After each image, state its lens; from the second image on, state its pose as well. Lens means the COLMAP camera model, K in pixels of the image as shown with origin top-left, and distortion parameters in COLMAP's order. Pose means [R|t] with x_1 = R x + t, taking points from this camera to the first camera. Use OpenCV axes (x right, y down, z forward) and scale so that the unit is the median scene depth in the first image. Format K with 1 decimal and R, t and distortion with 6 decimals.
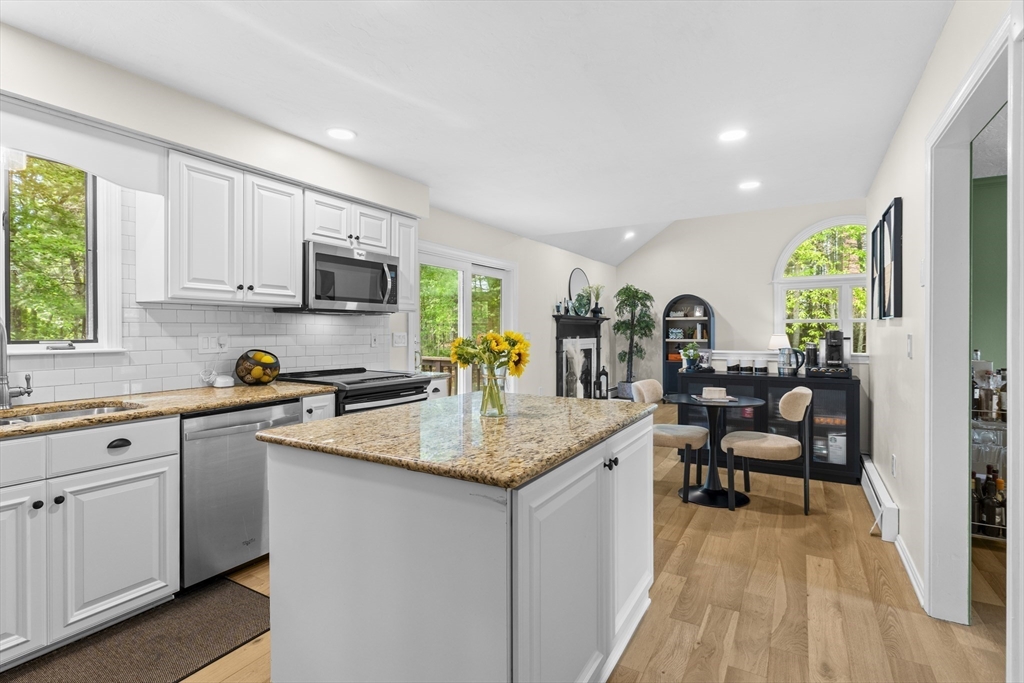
lens RADIAL K [[498.2, 0, 512.0], [0, 498.2, 341.5], [0, 0, 1]] dist [-0.000519, -0.000254]
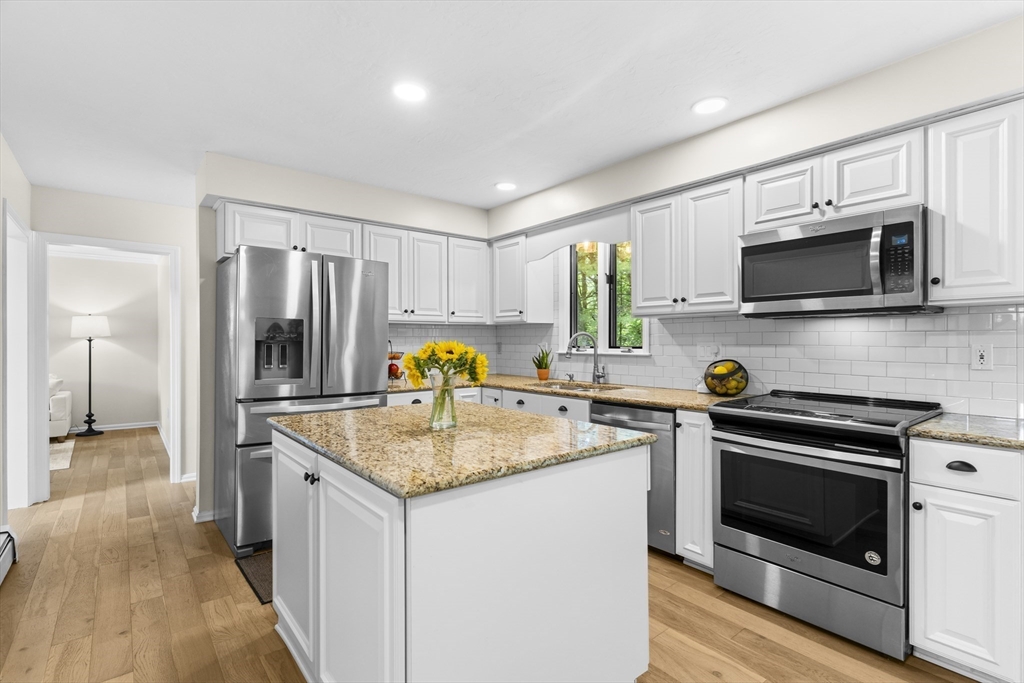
lens RADIAL K [[482.5, 0, 512.0], [0, 482.5, 341.5], [0, 0, 1]] dist [0.000696, -0.000058]
pose [[-0.354106, 0.000423, -0.935205, 0.528913], [-0.018763, 0.999795, 0.007556, -0.018853], [0.935017, 0.020223, -0.354025, 0.966919]]
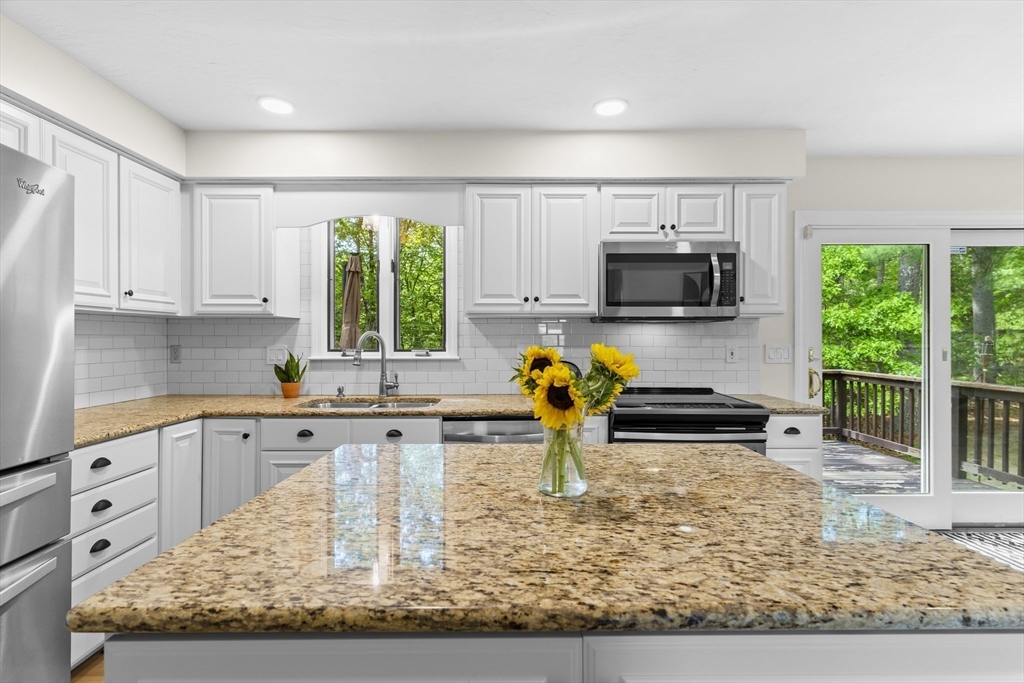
lens RADIAL K [[482.5, 0, 512.0], [0, 482.5, 341.5], [0, 0, 1]] dist [0.000696, -0.000058]
pose [[0.505441, -0.001651, -0.862859, 0.270640], [-0.016687, 0.999792, -0.011687, -0.010019], [0.862700, 0.020305, 0.505309, 0.443578]]
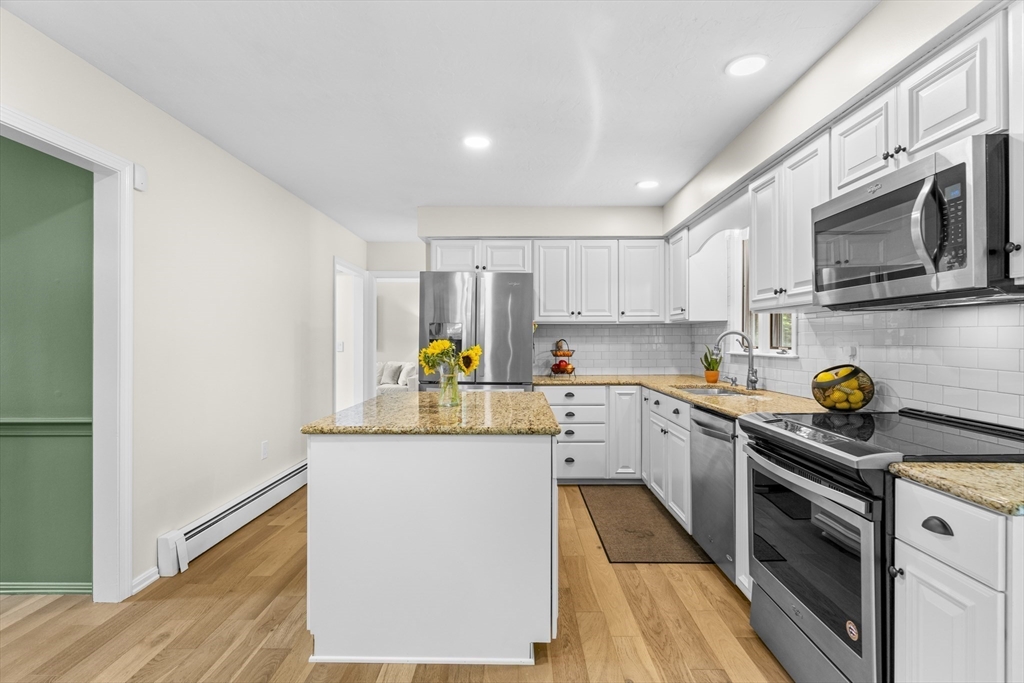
lens RADIAL K [[495.0, 0, 512.0], [0, 495.0, 341.5], [0, 0, 1]] dist [0.000267, -0.000096]
pose [[-0.865798, 0.001005, -0.500393, 0.304094], [-0.010630, 0.999735, 0.020401, -0.029175], [0.500281, 0.022982, -0.865558, 1.432856]]
